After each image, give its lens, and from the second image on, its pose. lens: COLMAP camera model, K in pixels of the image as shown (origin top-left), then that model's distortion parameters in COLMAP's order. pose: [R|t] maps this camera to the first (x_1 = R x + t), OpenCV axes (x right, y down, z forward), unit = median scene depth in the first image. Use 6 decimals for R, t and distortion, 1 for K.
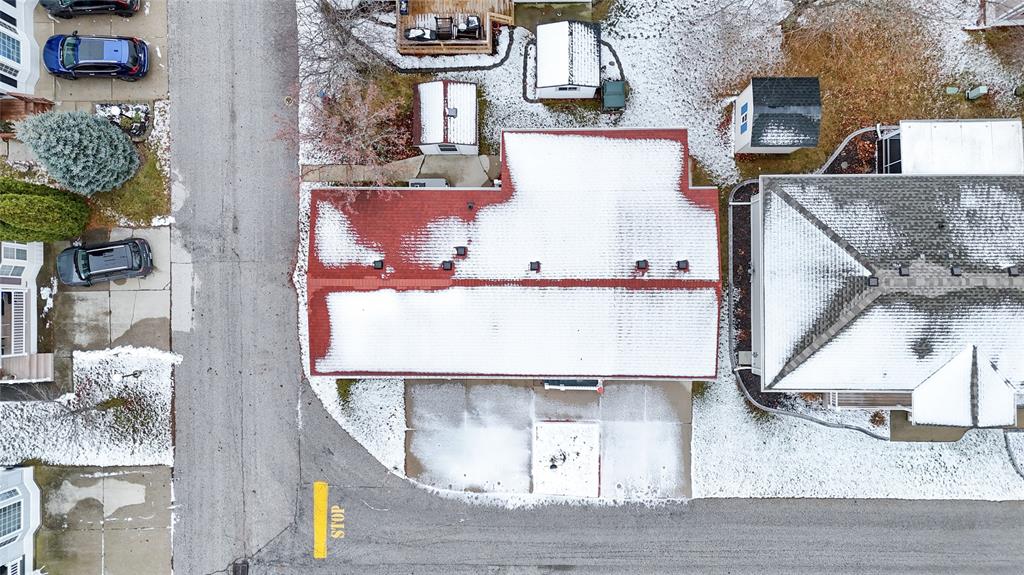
lens RADIAL K [[736.4, 0, 510.2], [0, 736.4, 287.0], [0, 0, 1]] dist [0.073525, -0.068113]
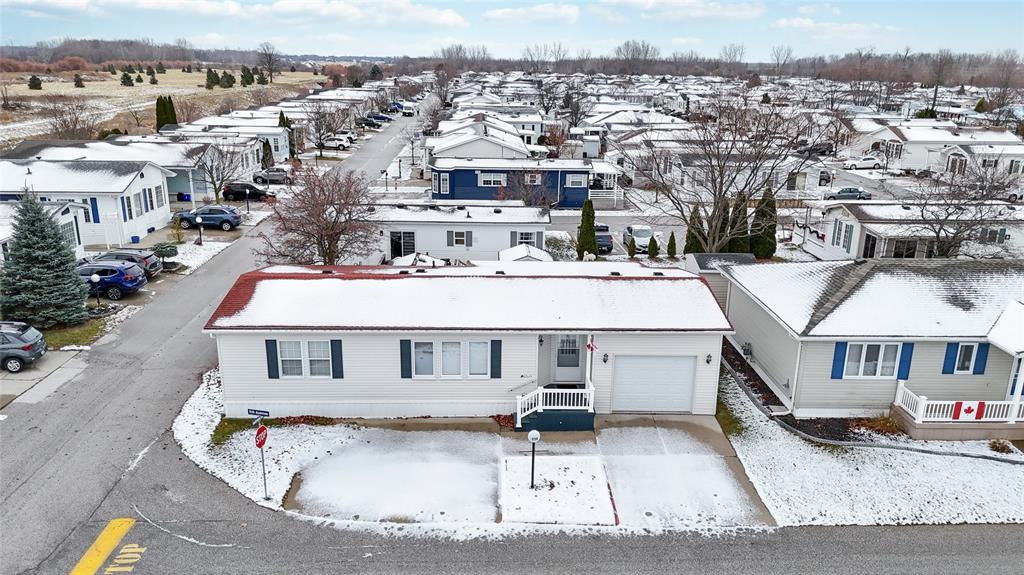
lens RADIAL K [[736.4, 0, 510.2], [0, 736.4, 287.0], [0, 0, 1]] dist [0.073525, -0.068113]
pose [[0.998851, 0.029210, 0.037989, 0.010612], [0.026529, 0.323126, -0.945984, 0.762773], [-0.039907, 0.945905, 0.321980, 0.648602]]
